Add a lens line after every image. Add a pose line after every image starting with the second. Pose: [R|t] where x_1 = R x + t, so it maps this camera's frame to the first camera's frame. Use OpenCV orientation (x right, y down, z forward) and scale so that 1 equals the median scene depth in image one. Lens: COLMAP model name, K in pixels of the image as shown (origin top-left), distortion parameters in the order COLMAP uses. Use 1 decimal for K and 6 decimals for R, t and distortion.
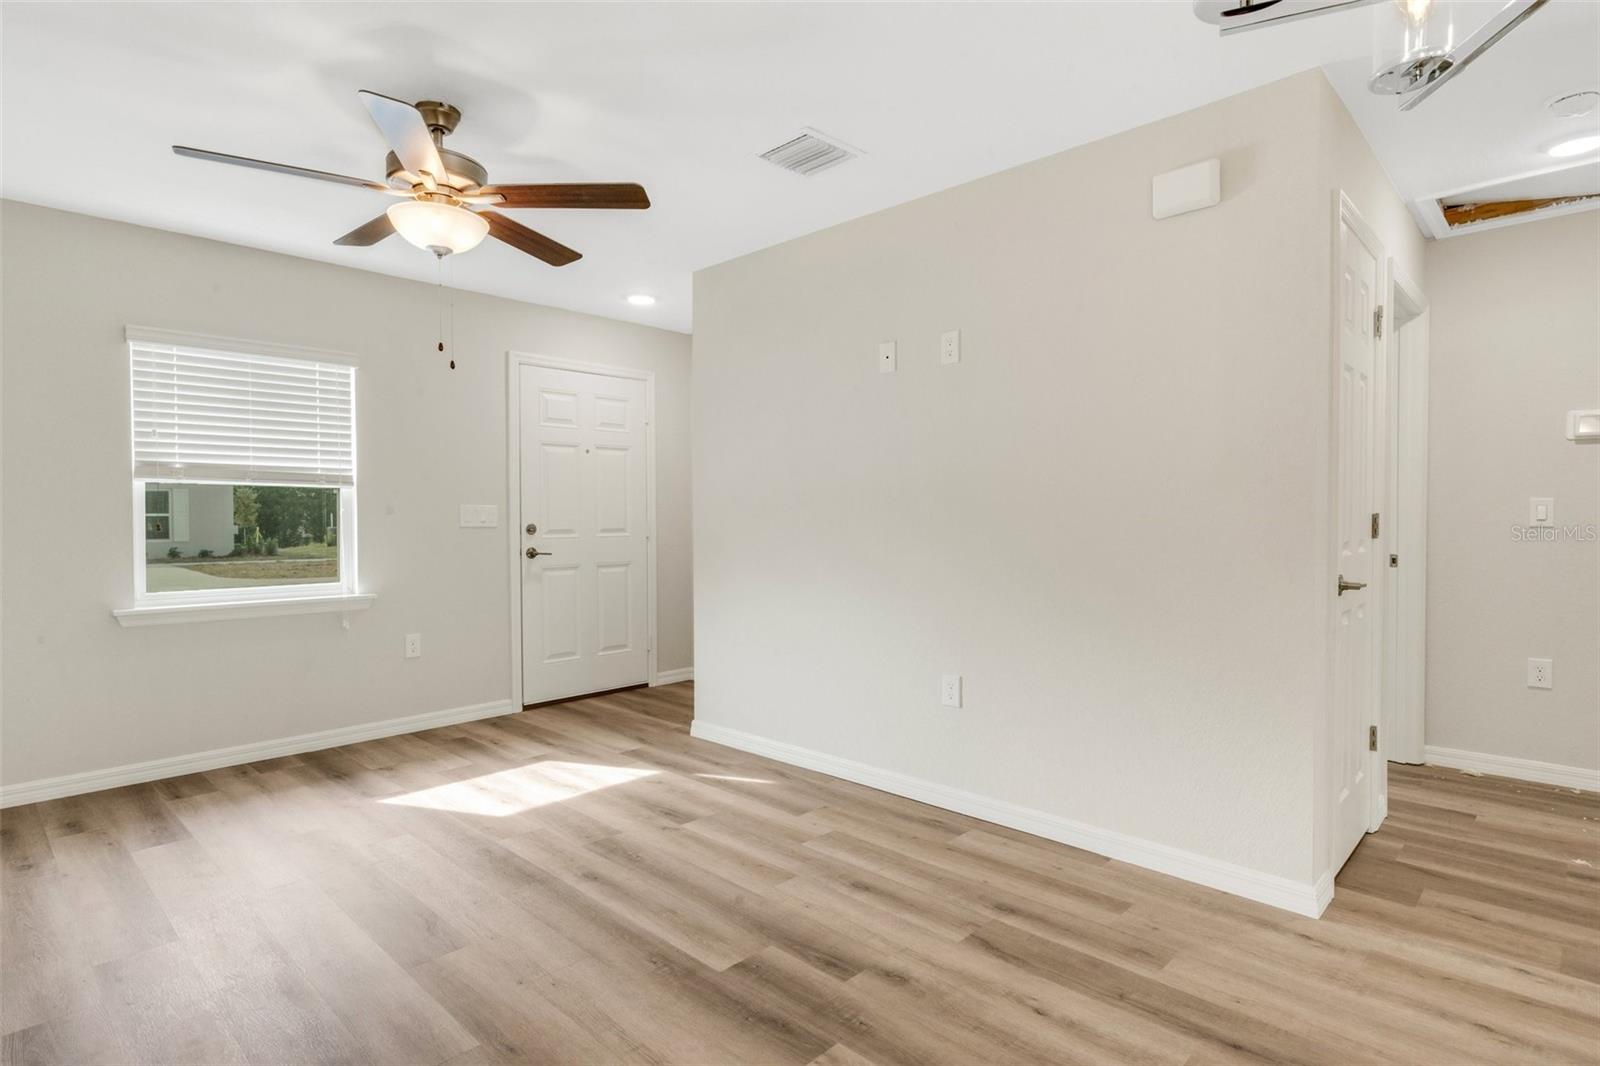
lens RADIAL K [[834.0, 0, 806.6], [0, 834.0, 528.3], [0, 0, 1]] dist [0.003717, 0.001861]
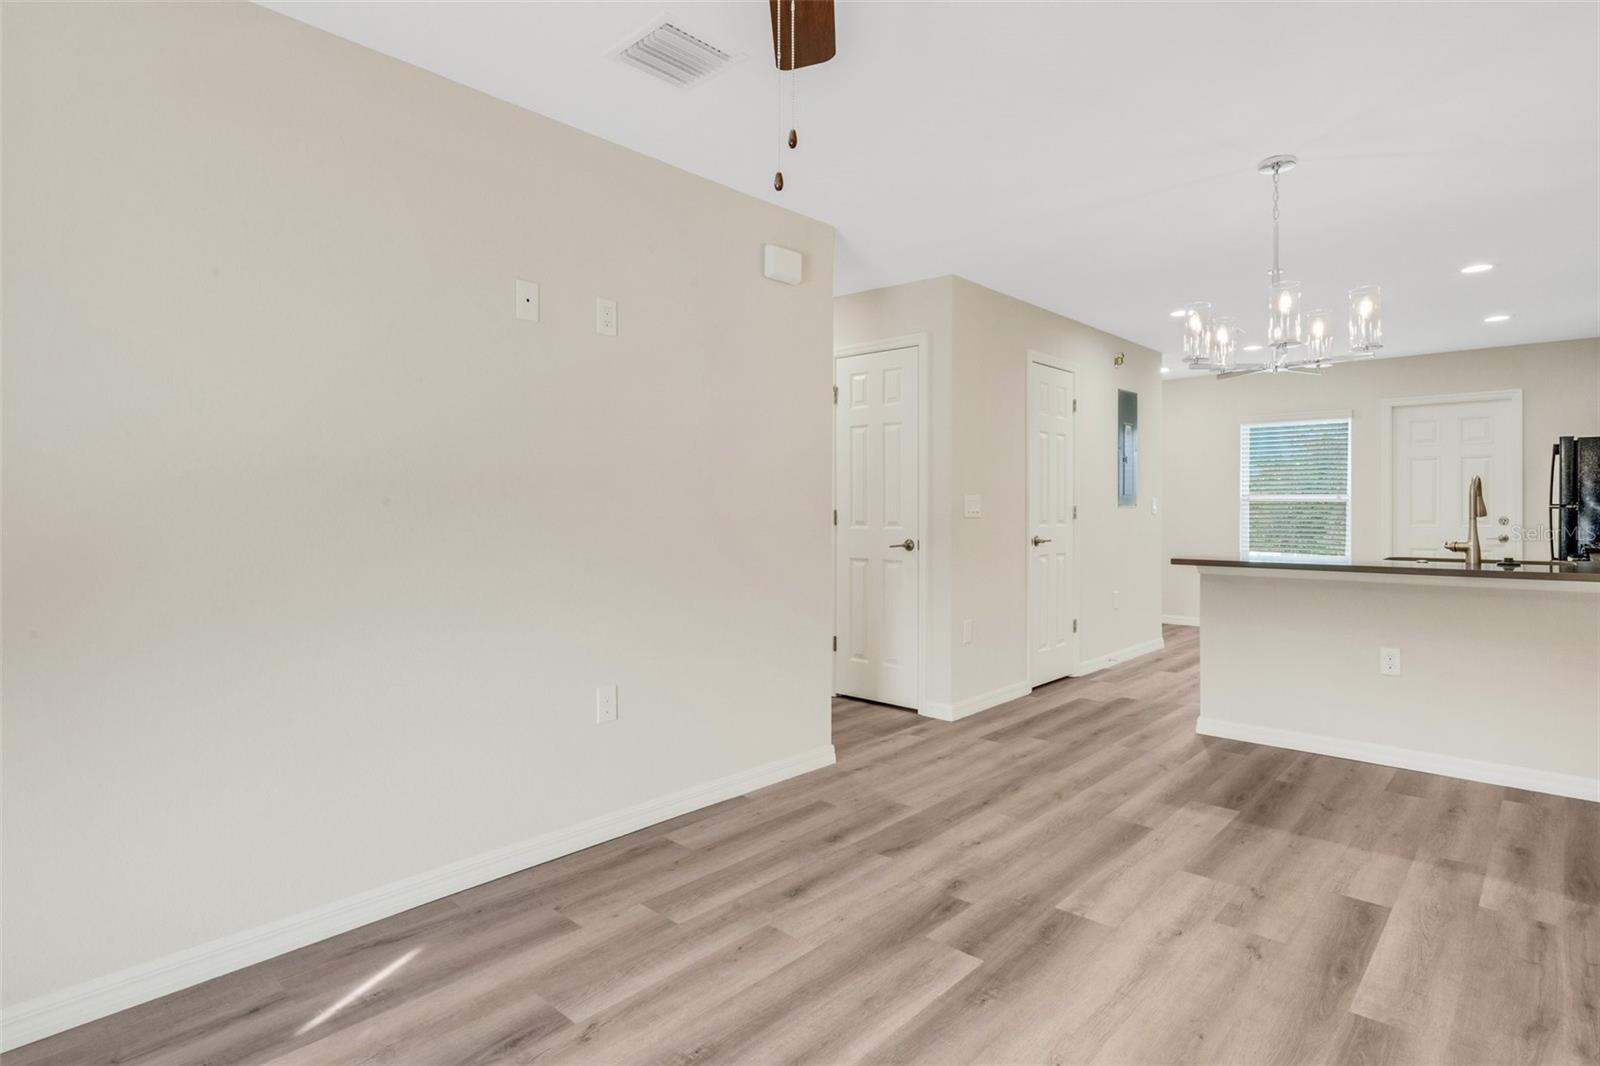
lens RADIAL K [[834.0, 0, 828.2], [0, 834.0, 508.1], [0, 0, 1]] dist [0.003717, 0.001861]
pose [[-0.043036, 0.002644, 0.999070, -0.737721], [0.012628, 0.999918, -0.002102, -0.008931], [-0.998994, 0.012526, -0.043066, 0.819787]]
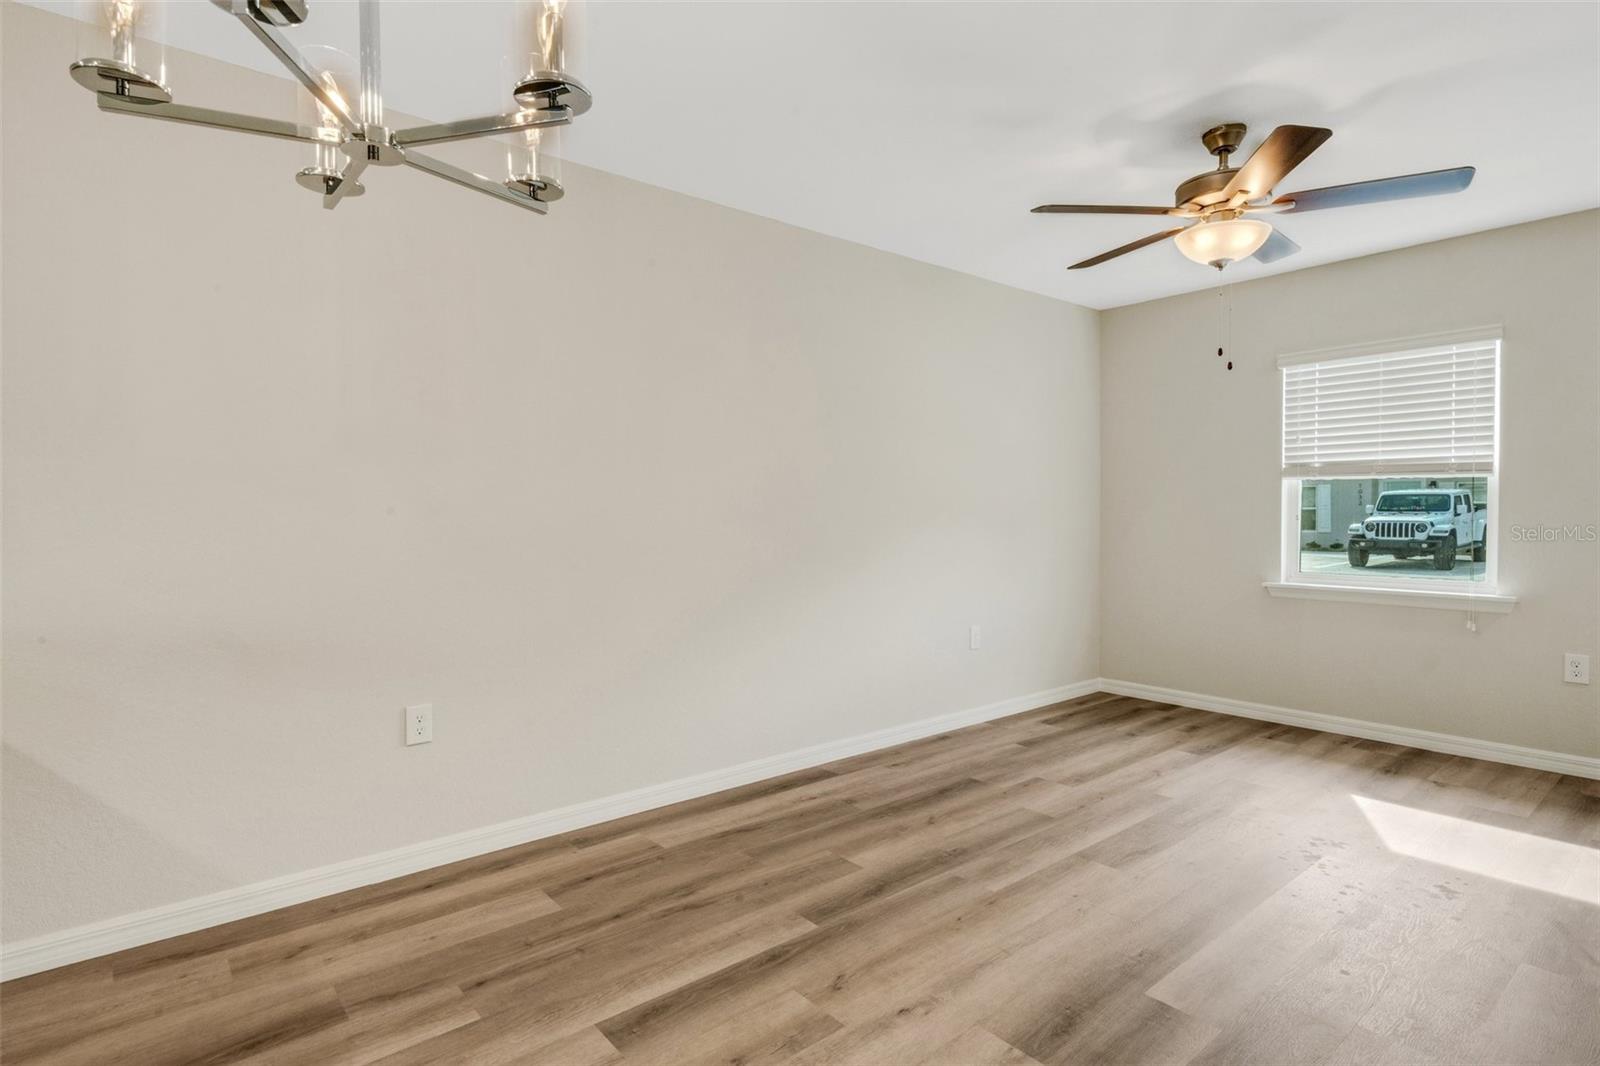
lens RADIAL K [[834.0, 0, 784.7], [0, 834.0, 521.1], [0, 0, 1]] dist [0.003717, 0.001861]
pose [[-0.128432, 0.013206, -0.991630, 0.583813], [-0.011808, 0.999820, 0.014844, -0.005383], [0.991648, 0.013615, -0.128253, 0.477999]]
